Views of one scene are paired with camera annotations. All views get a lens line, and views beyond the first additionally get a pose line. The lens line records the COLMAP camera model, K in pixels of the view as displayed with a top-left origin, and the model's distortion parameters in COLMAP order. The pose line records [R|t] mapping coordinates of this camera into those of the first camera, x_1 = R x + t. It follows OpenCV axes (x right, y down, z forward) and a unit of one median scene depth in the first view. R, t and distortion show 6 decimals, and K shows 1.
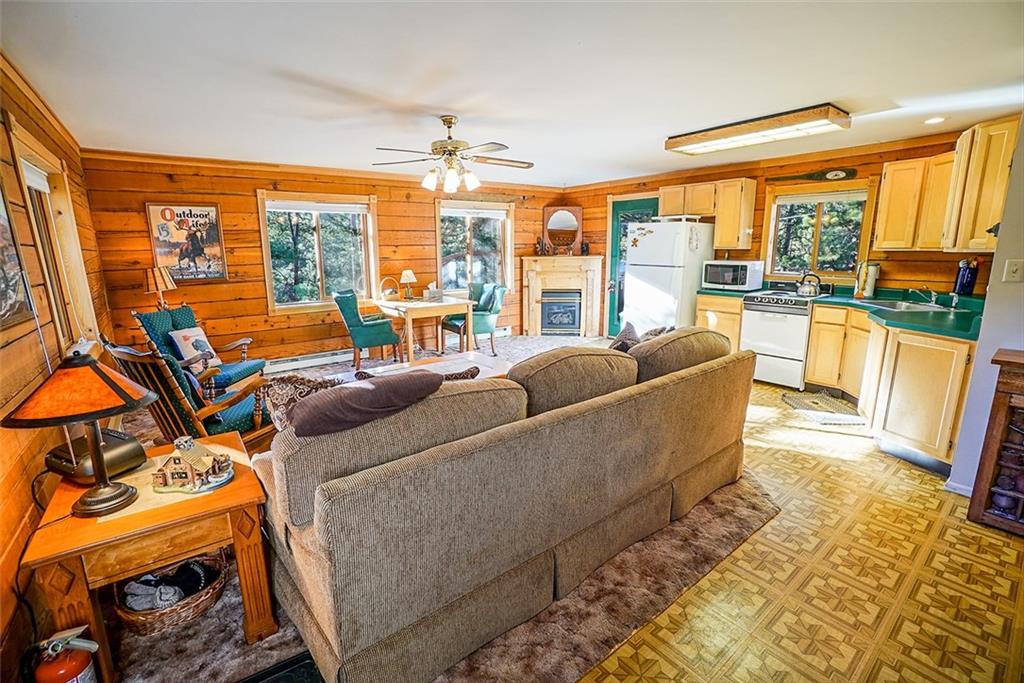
lens RADIAL K [[458.5, 0, 505.3], [0, 458.5, 341.5], [0, 0, 1]] dist [-0.047279, 0.009734]
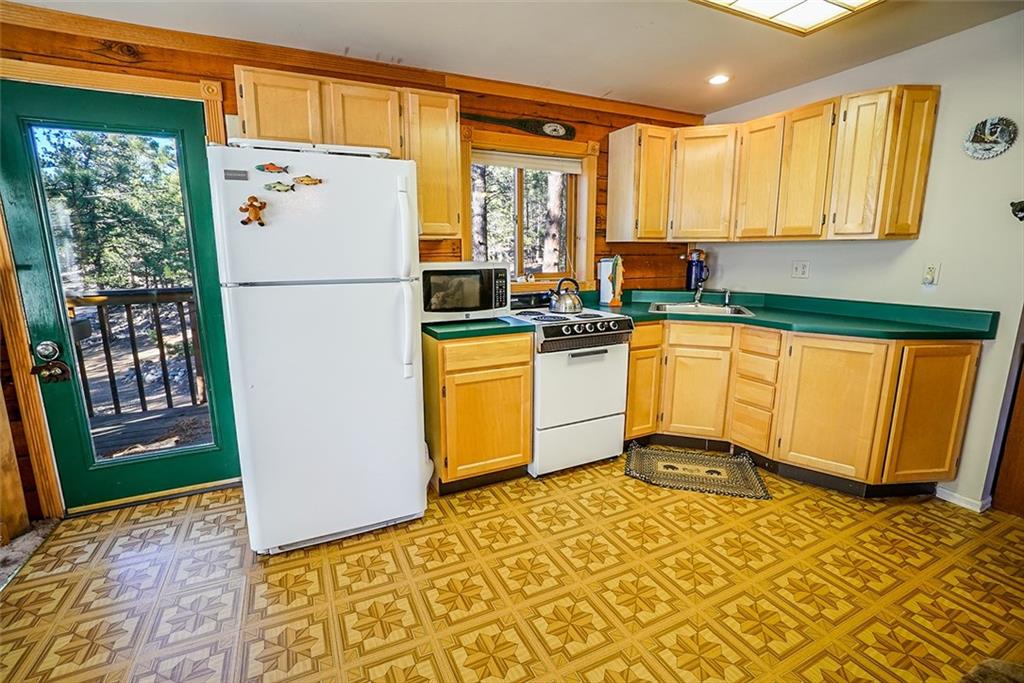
lens RADIAL K [[458.5, 0, 506.1], [0, 458.5, 338.9], [0, 0, 1]] dist [-0.047279, 0.009734]
pose [[0.213009, -0.171023, 0.961966, 0.015263], [0.199413, 0.971447, 0.128552, -0.154041], [-0.956484, 0.164446, 0.241031, 0.864426]]
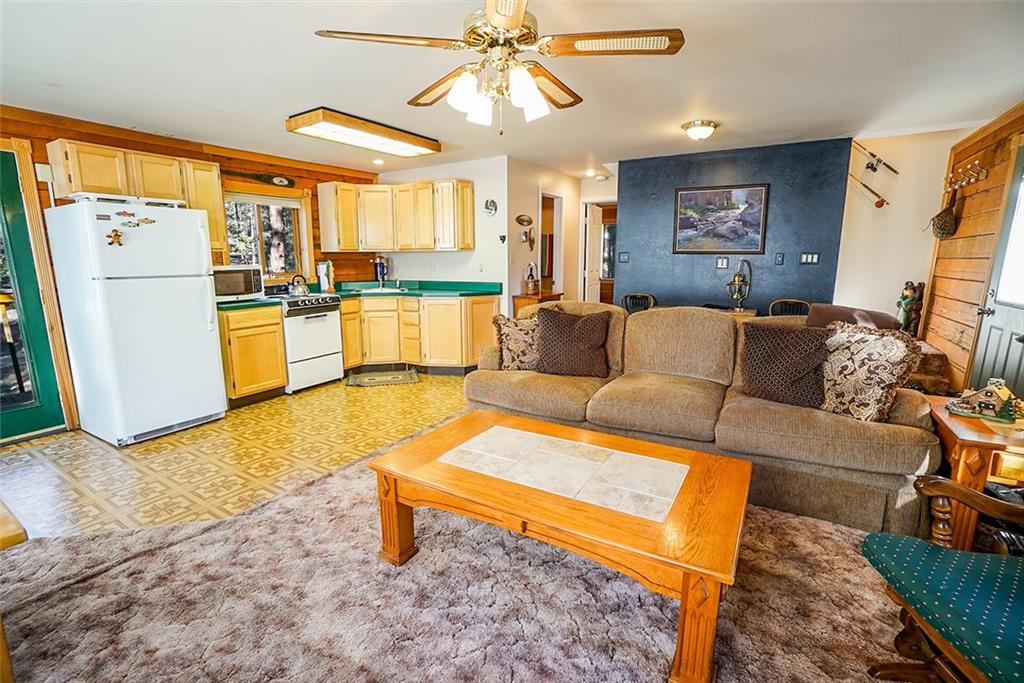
lens RADIAL K [[458.5, 0, 500.3], [0, 458.5, 338.4], [0, 0, 1]] dist [-0.047279, 0.009734]
pose [[-0.346647, -0.153424, 0.925363, -0.437702], [0.196051, 0.952892, 0.231430, -0.148400], [-0.917279, 0.261643, -0.300238, 0.850107]]
